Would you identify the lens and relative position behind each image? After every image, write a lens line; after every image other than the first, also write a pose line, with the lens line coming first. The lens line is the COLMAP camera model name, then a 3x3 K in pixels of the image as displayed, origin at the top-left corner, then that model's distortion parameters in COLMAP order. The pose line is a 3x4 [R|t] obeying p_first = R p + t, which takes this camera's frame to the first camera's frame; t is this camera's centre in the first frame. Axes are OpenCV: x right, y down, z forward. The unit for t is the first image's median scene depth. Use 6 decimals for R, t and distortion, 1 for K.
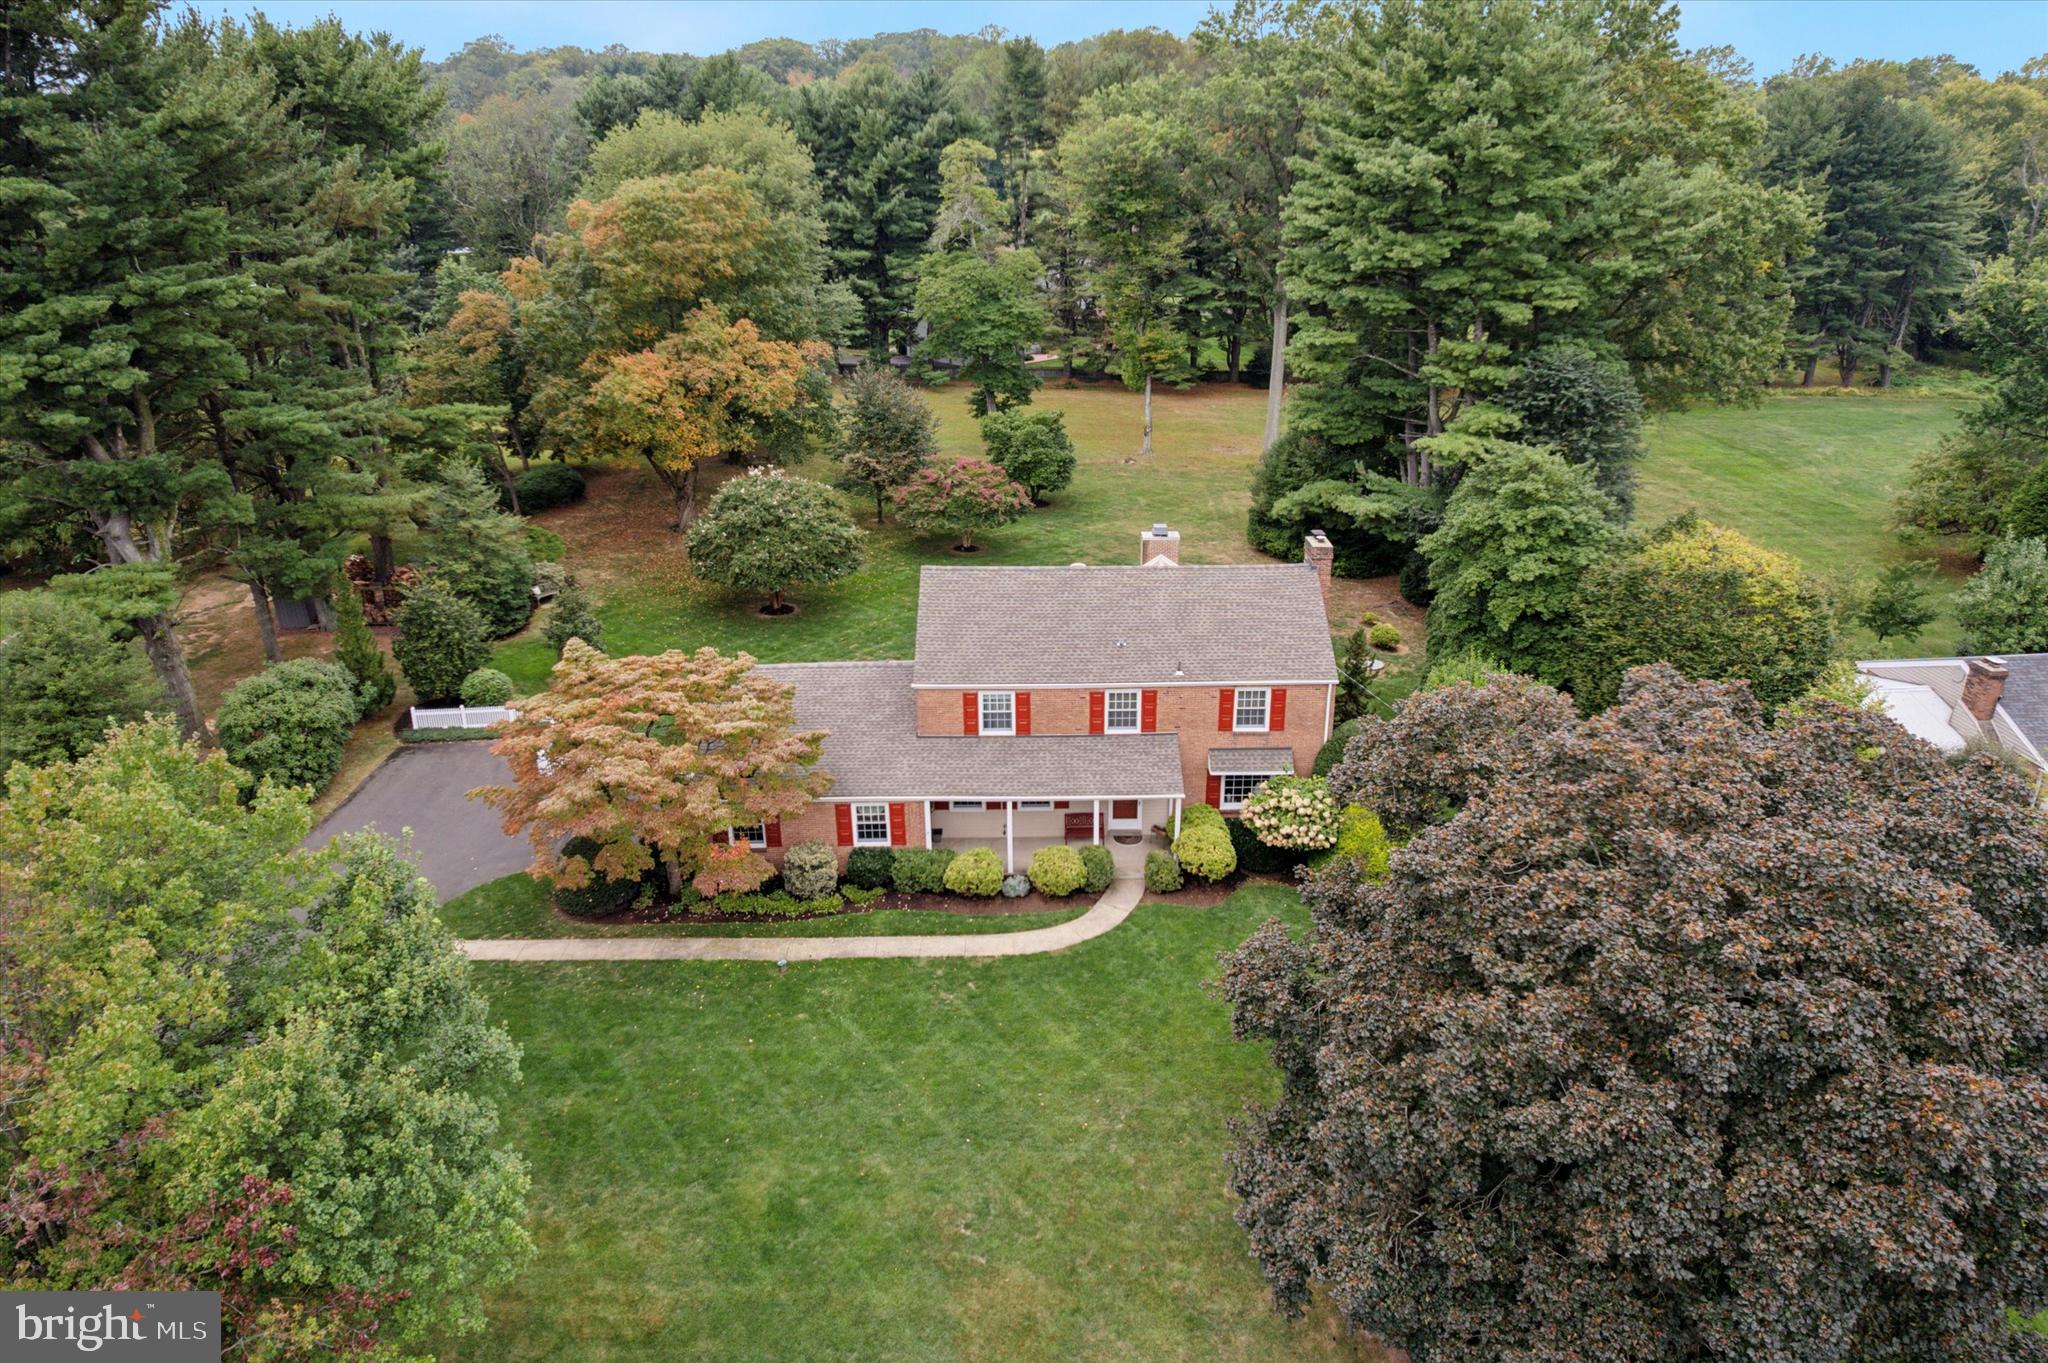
lens RADIAL K [[1313.5, 0, 1040.2], [0, 1313.5, 682.8], [0, 0, 1]] dist [-0.069232, 0.053032]
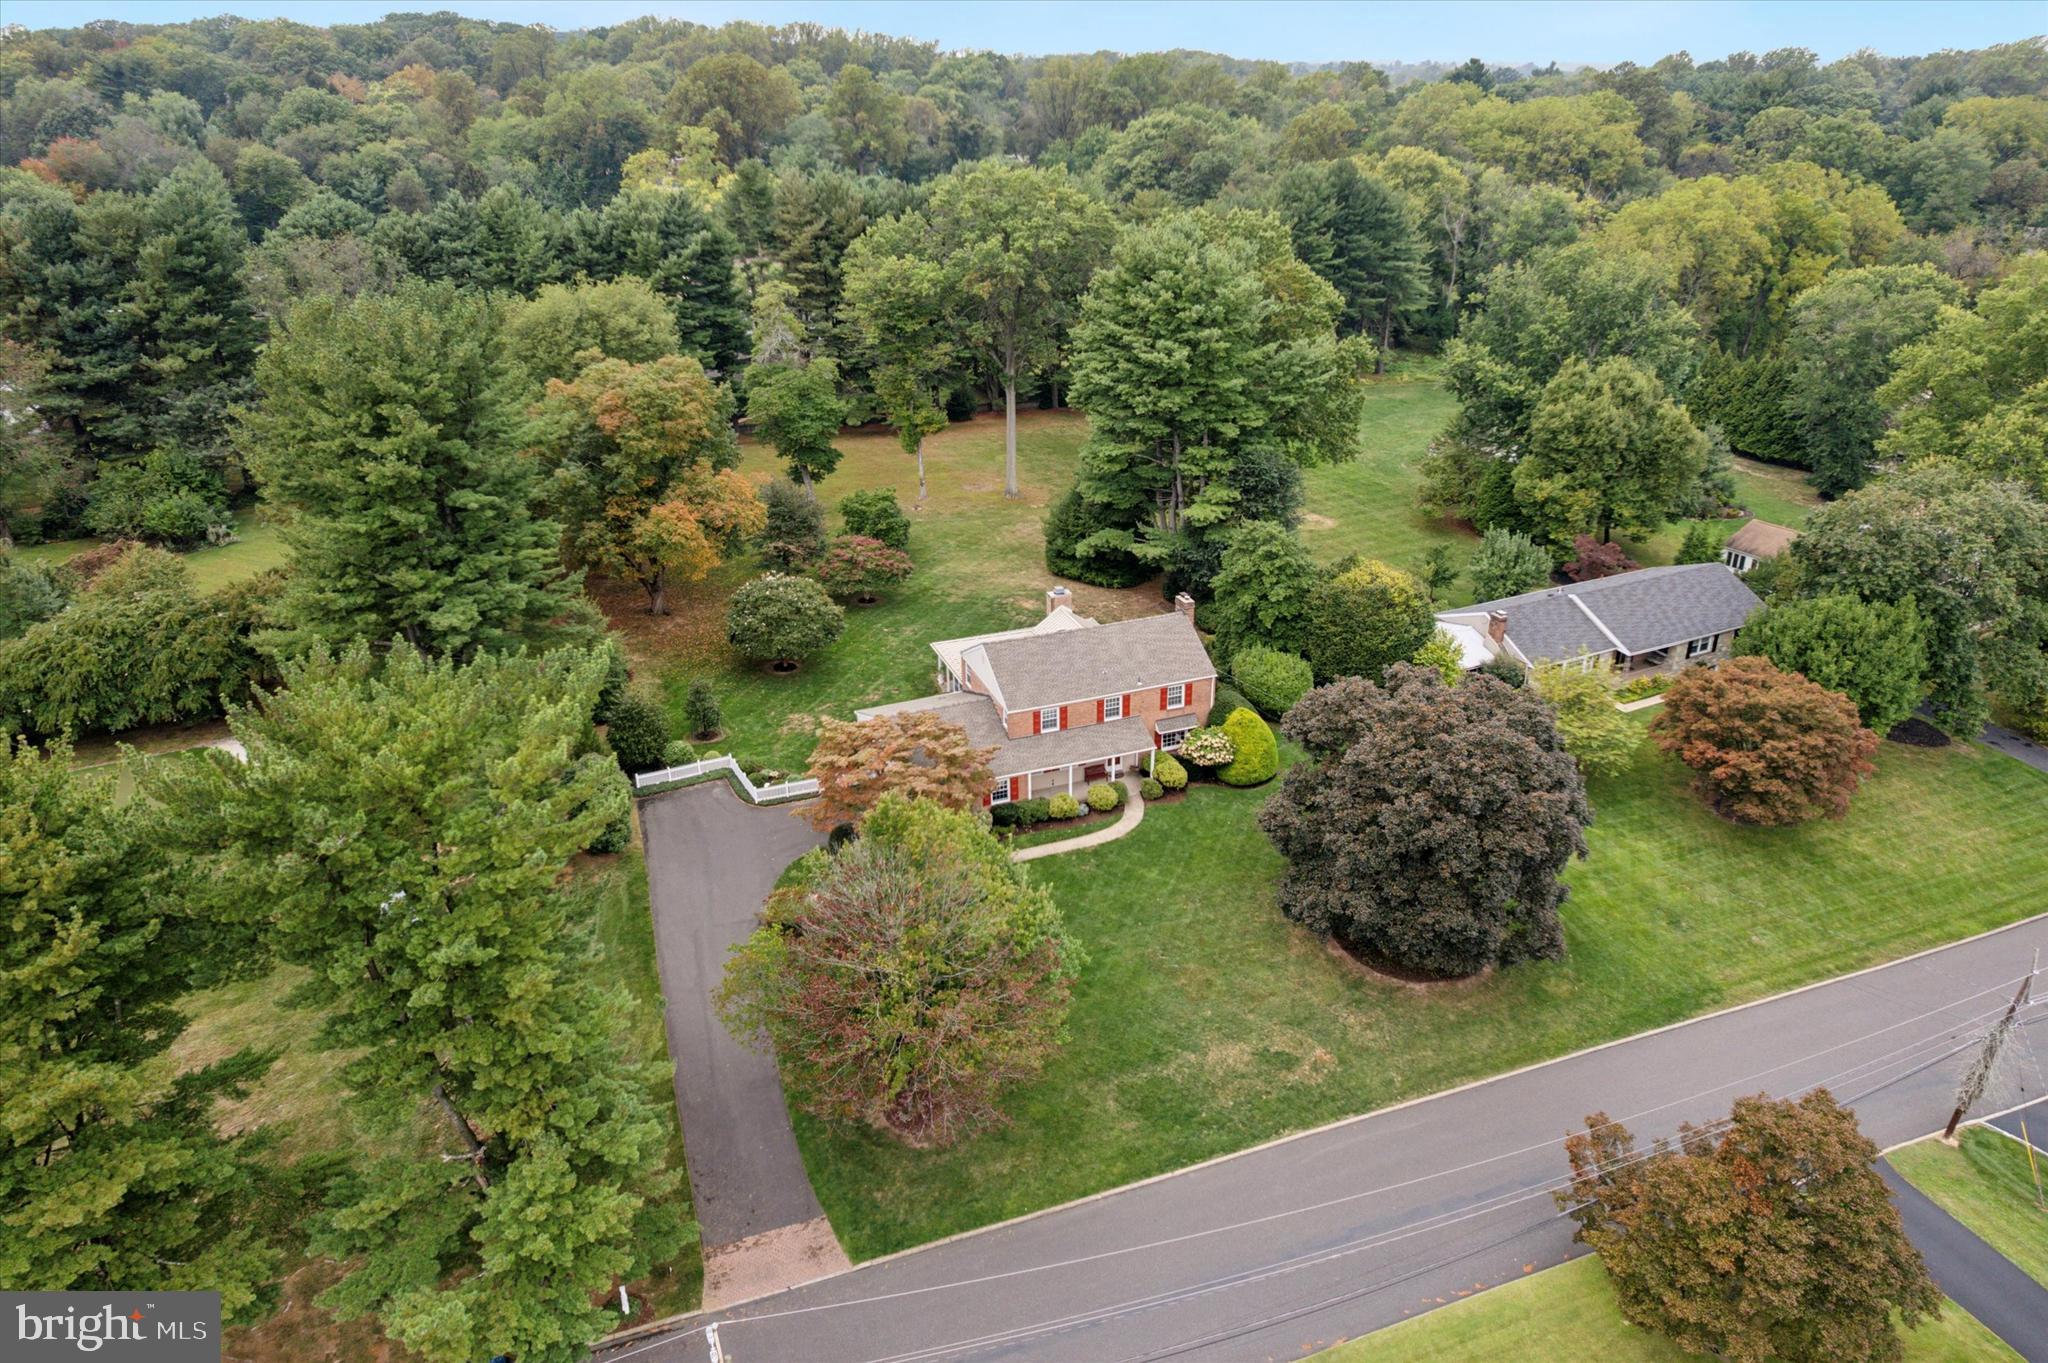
lens RADIAL K [[1313.5, 0, 1003.1], [0, 1313.5, 684.0], [0, 0, 1]] dist [-0.069232, 0.053032]
pose [[0.942506, -0.150735, 0.298262, -0.553199], [0.136214, 0.988272, 0.069017, -0.141215], [-0.305168, -0.024422, 0.951985, -0.629755]]
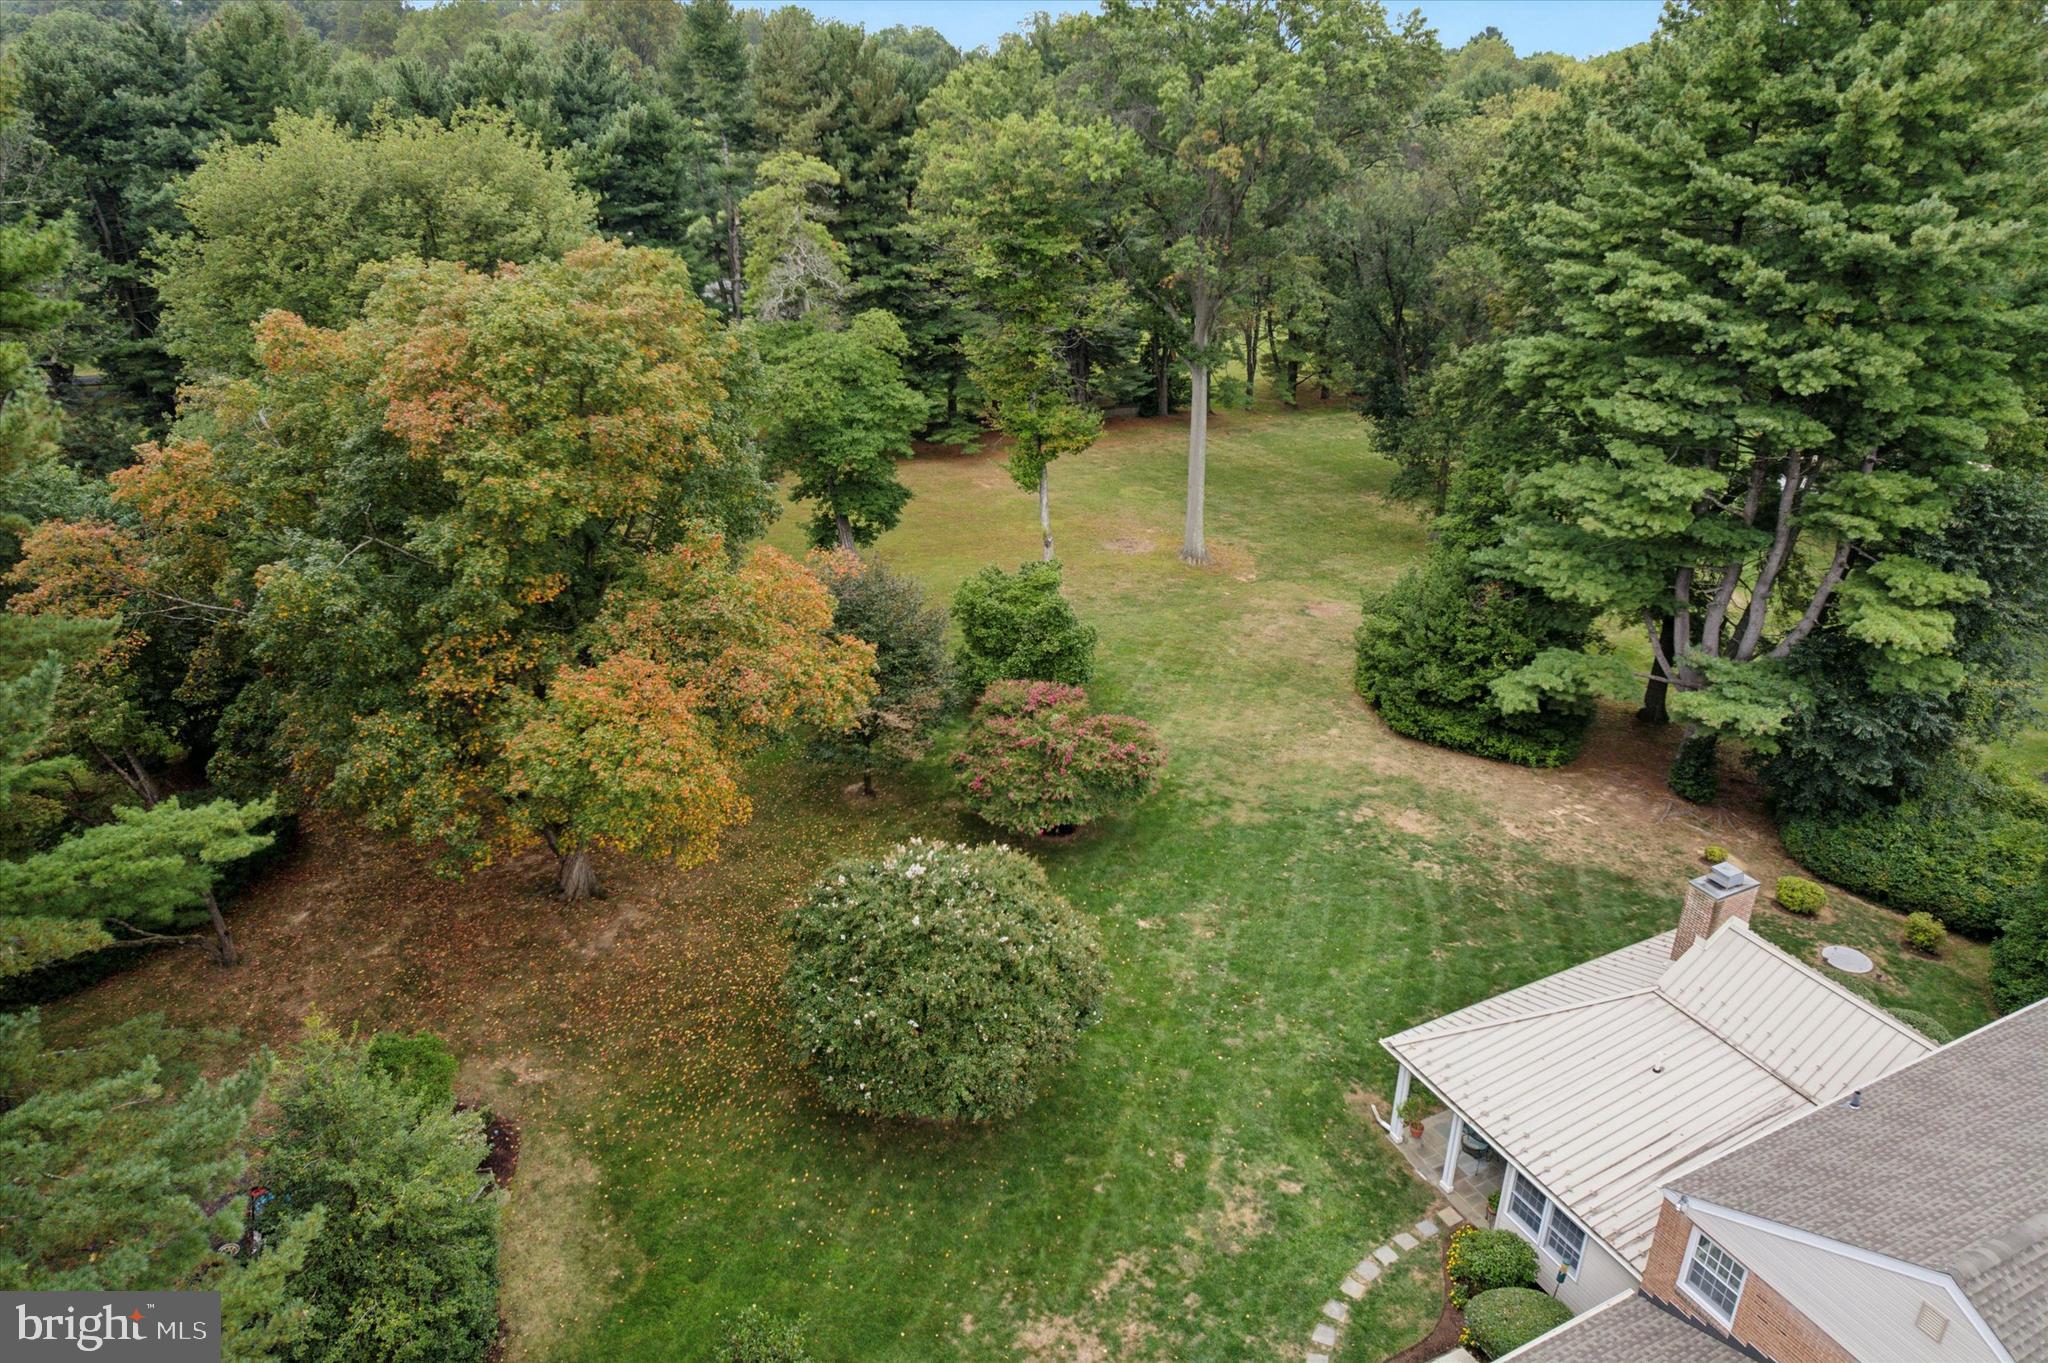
lens RADIAL K [[1313.5, 0, 1008.0], [0, 1313.5, 670.5], [0, 0, 1]] dist [-0.069232, 0.053032]
pose [[0.912369, -0.167843, 0.373379, -0.466667], [0.160004, 0.985739, 0.052136, -0.330902], [-0.376805, 0.012175, 0.926213, 0.657254]]
